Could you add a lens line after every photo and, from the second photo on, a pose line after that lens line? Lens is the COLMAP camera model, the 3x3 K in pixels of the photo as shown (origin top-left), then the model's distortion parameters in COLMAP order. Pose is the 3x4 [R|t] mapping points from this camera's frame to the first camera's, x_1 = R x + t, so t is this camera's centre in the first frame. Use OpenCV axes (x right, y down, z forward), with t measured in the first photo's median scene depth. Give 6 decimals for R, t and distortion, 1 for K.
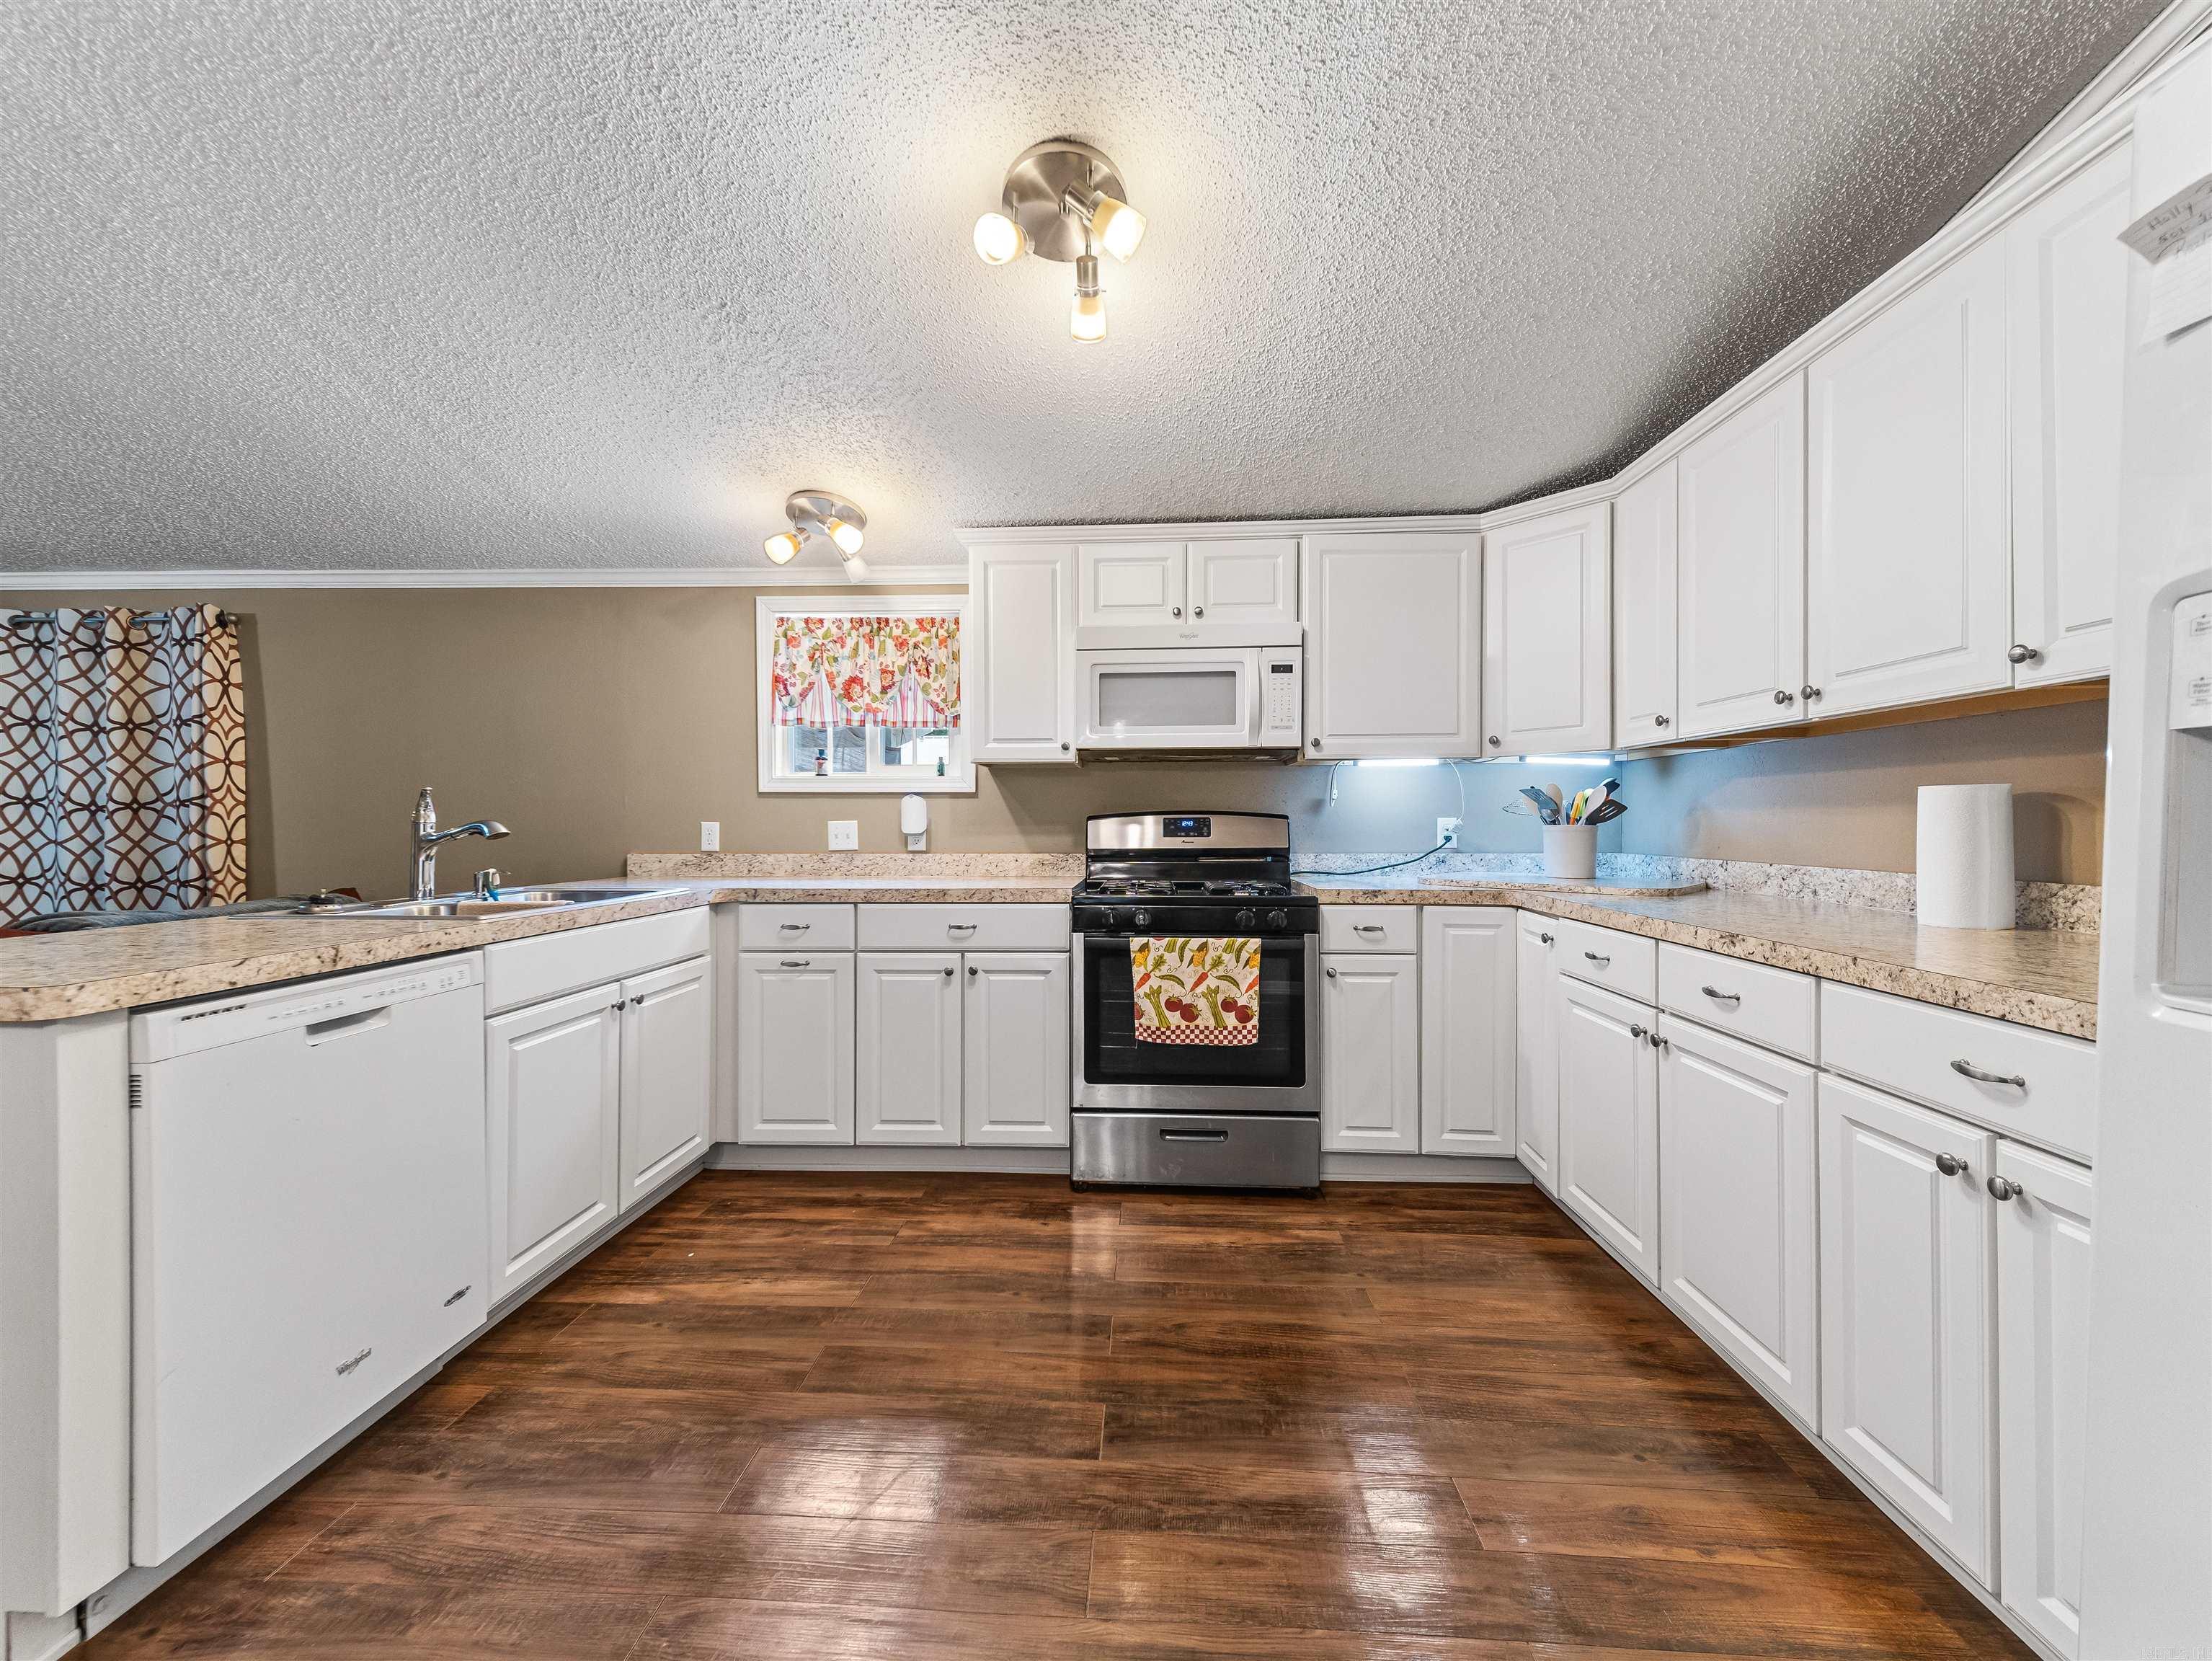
lens RADIAL K [[873.7, 0, 1110.0], [0, 873.7, 825.3], [0, 0, 1]] dist [0.036348, -0.011260]
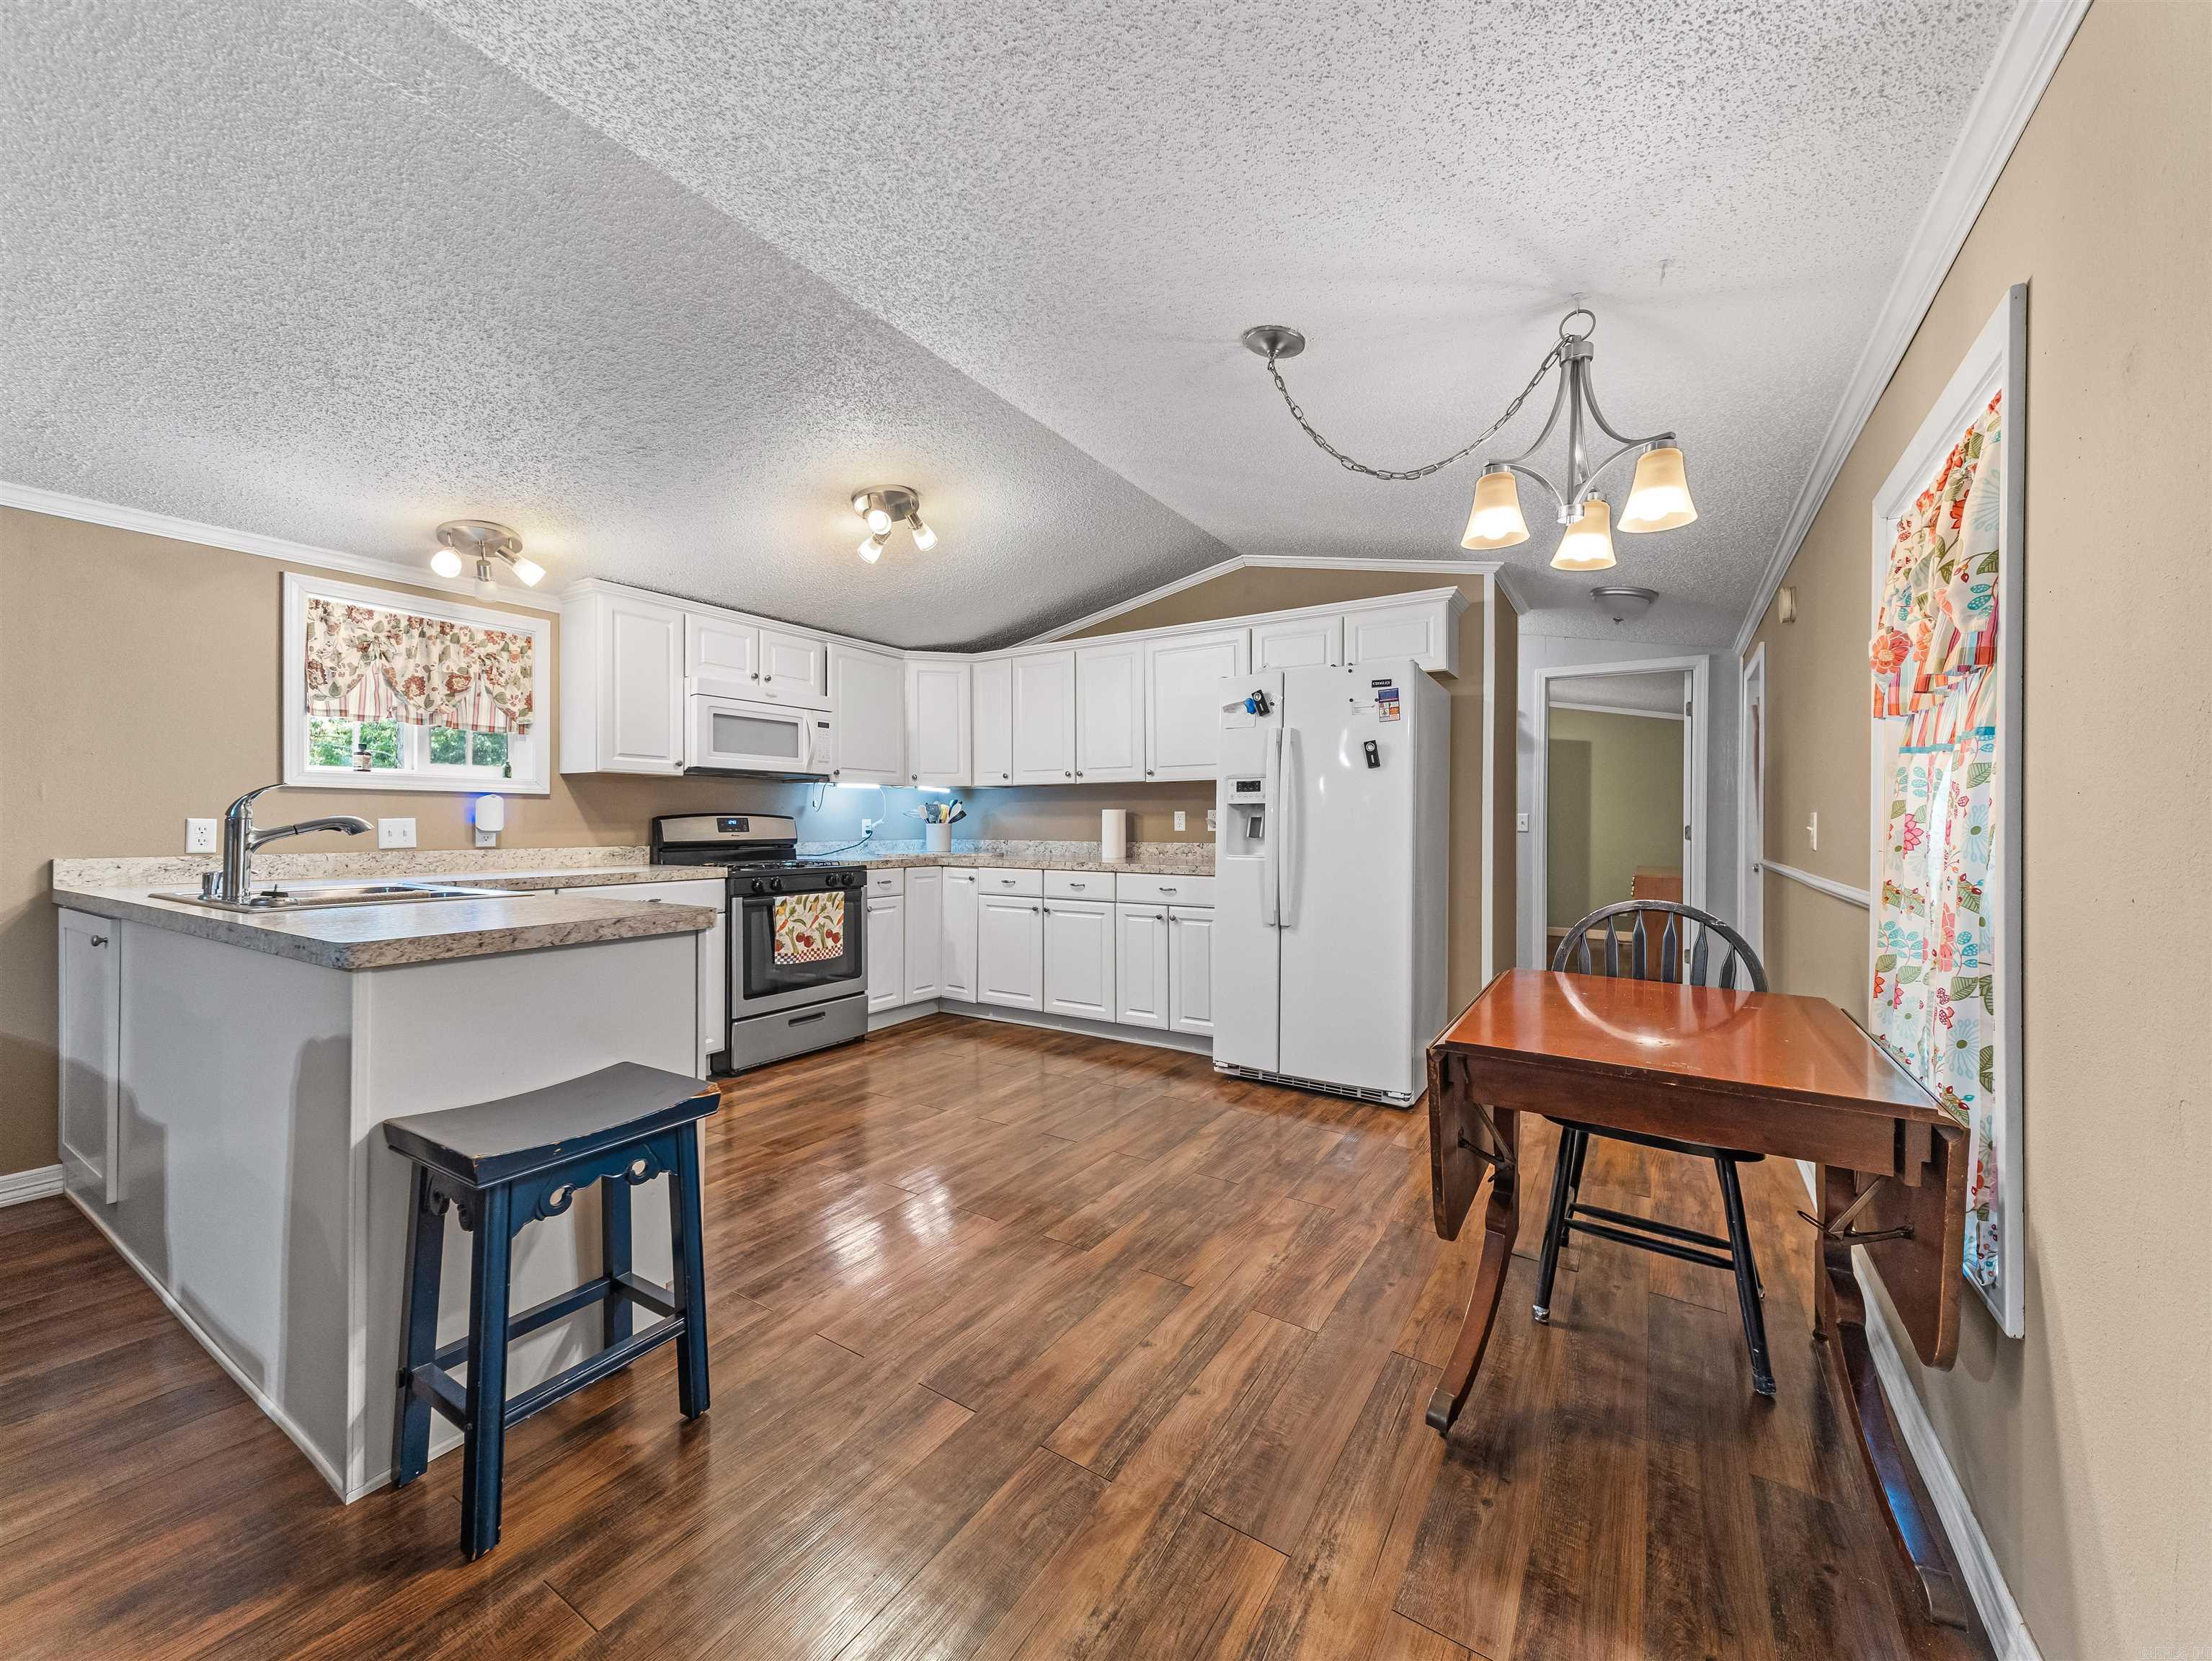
lens RADIAL K [[846.6, 0, 1115.9], [0, 846.6, 819.3], [0, 0, 1]] dist [0.015055, -0.000033]
pose [[0.484843, 0.005934, 0.874581, -0.865105], [0.001239, 0.999971, -0.007472, 0.004536], [-0.874600, 0.004707, 0.484822, -0.203920]]
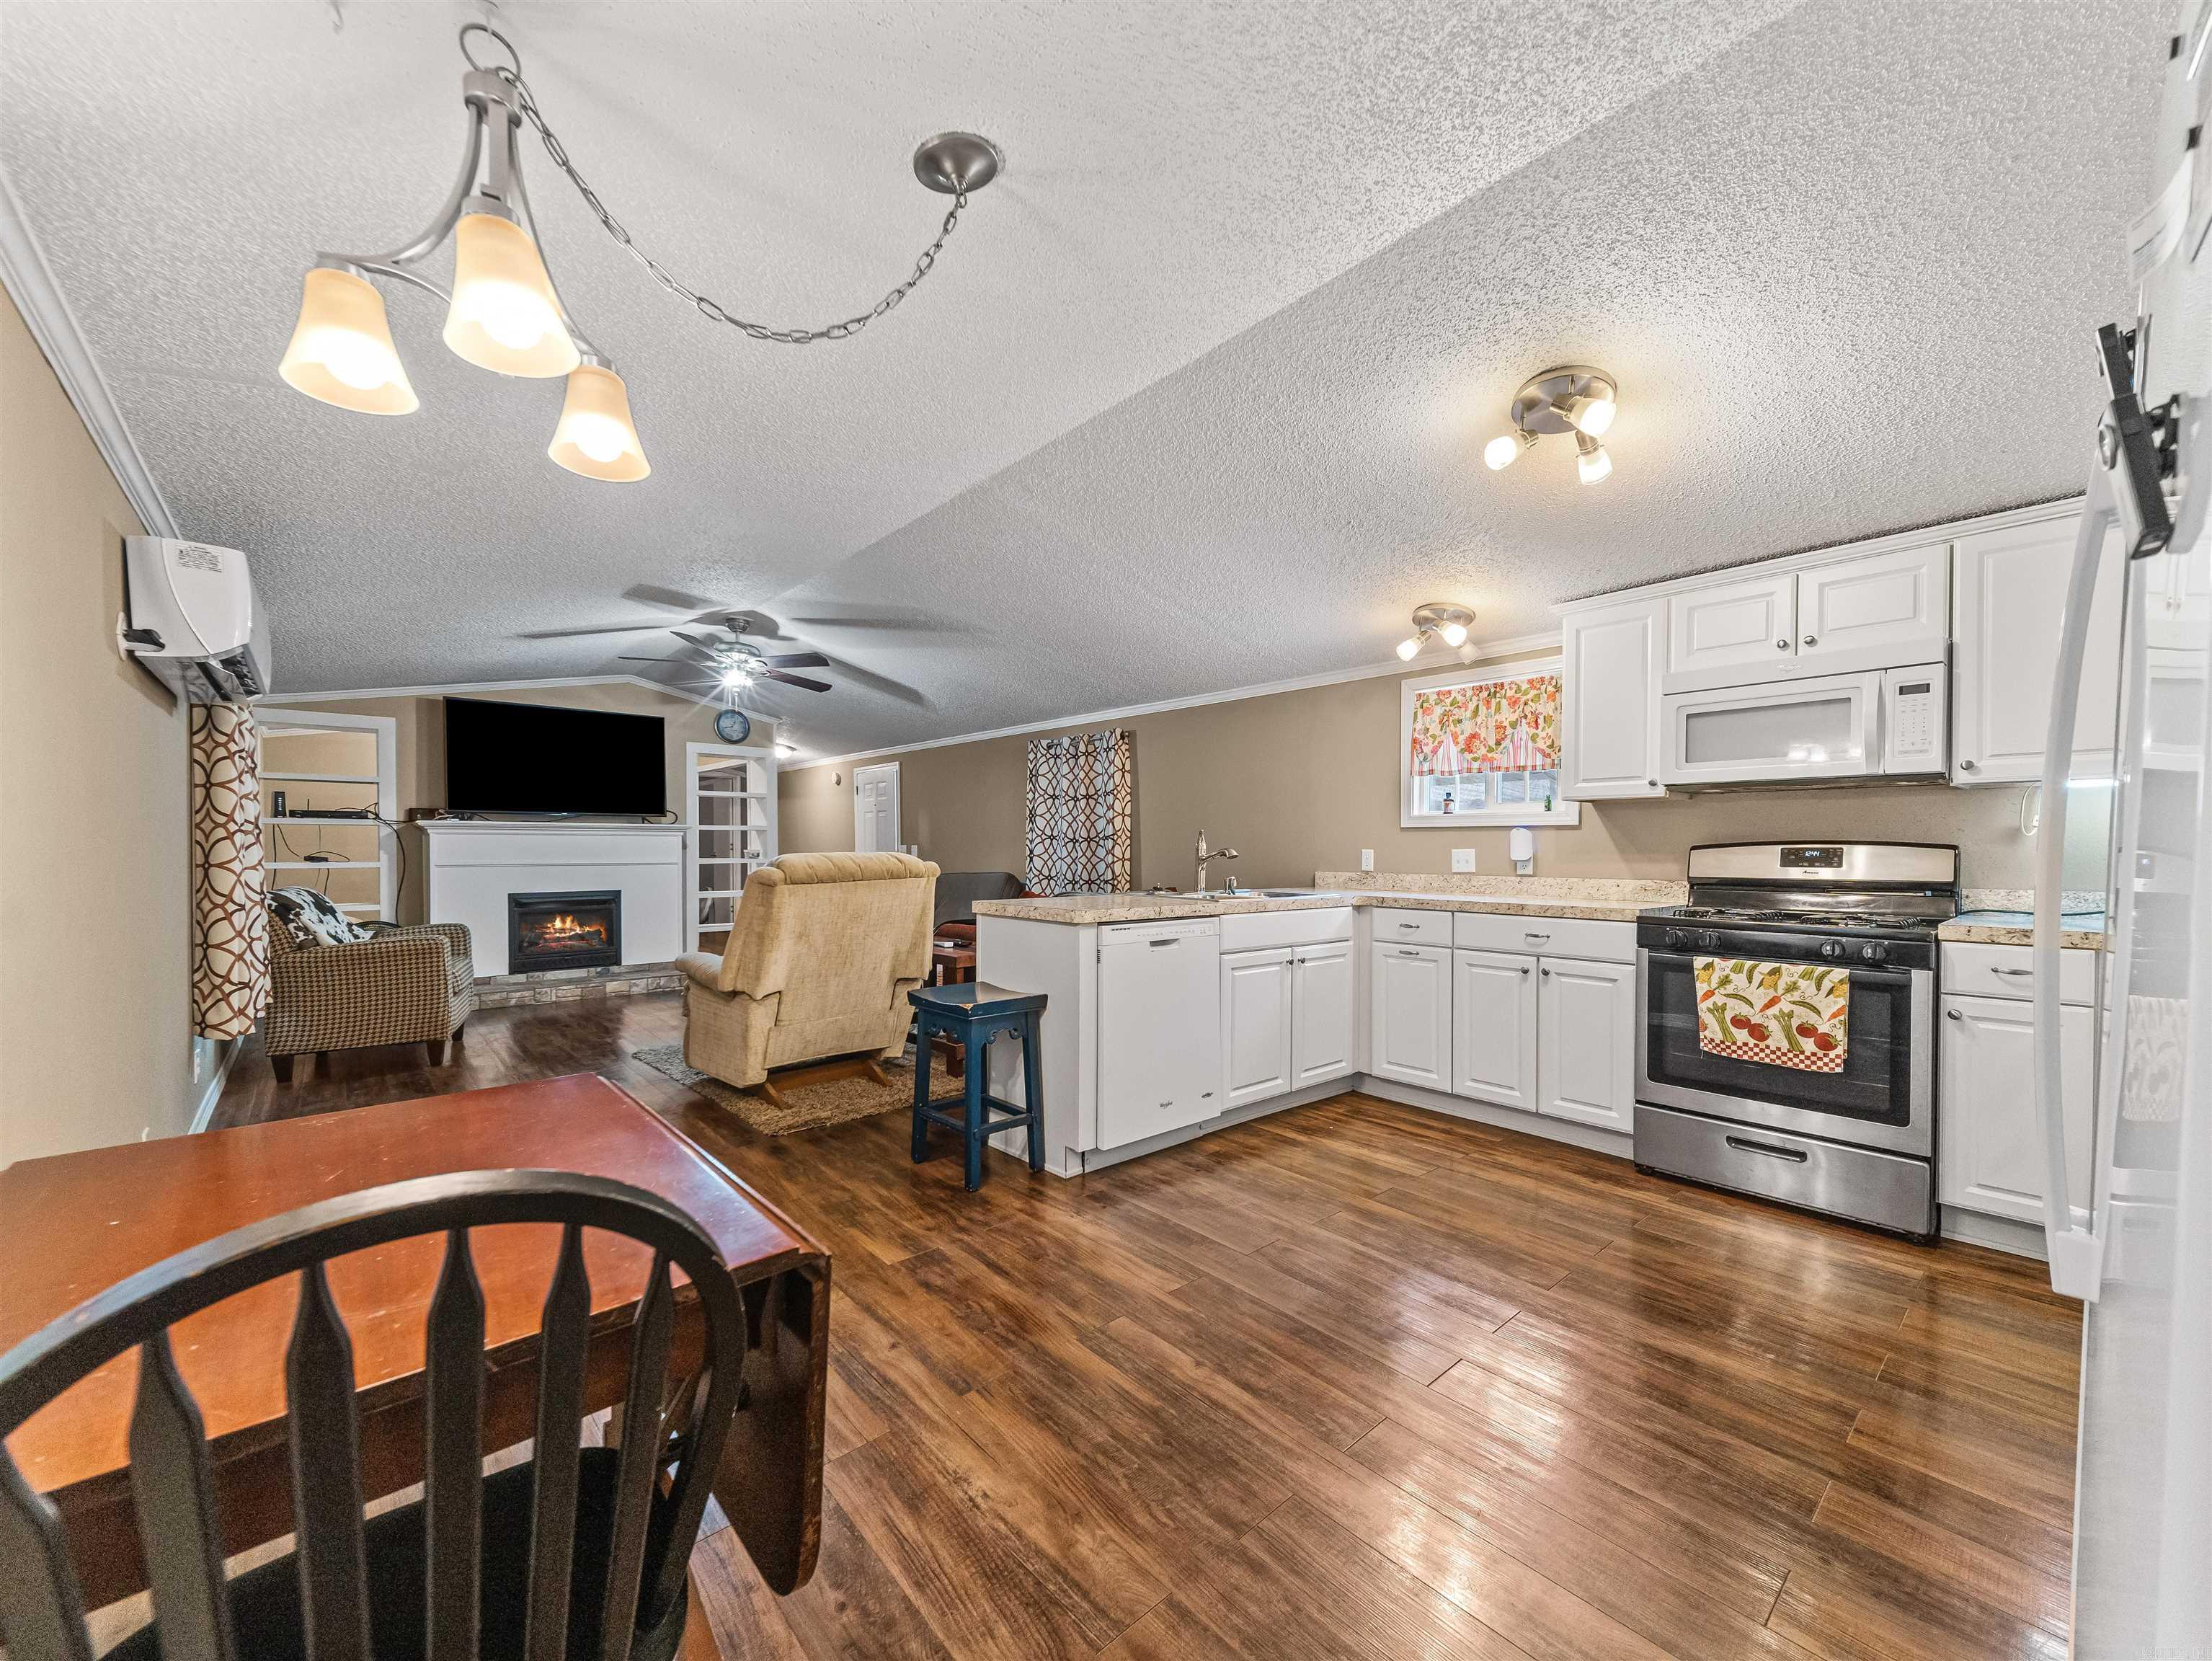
lens RADIAL K [[866.5, 0, 1098.9], [0, 866.5, 856.6], [0, 0, 1]] dist [0.014368, -0.000098]
pose [[0.694376, 0.011177, -0.719525, 0.259373], [-0.008416, 0.999937, 0.007412, 0.000580], [0.719563, 0.000909, 0.694427, -0.272036]]
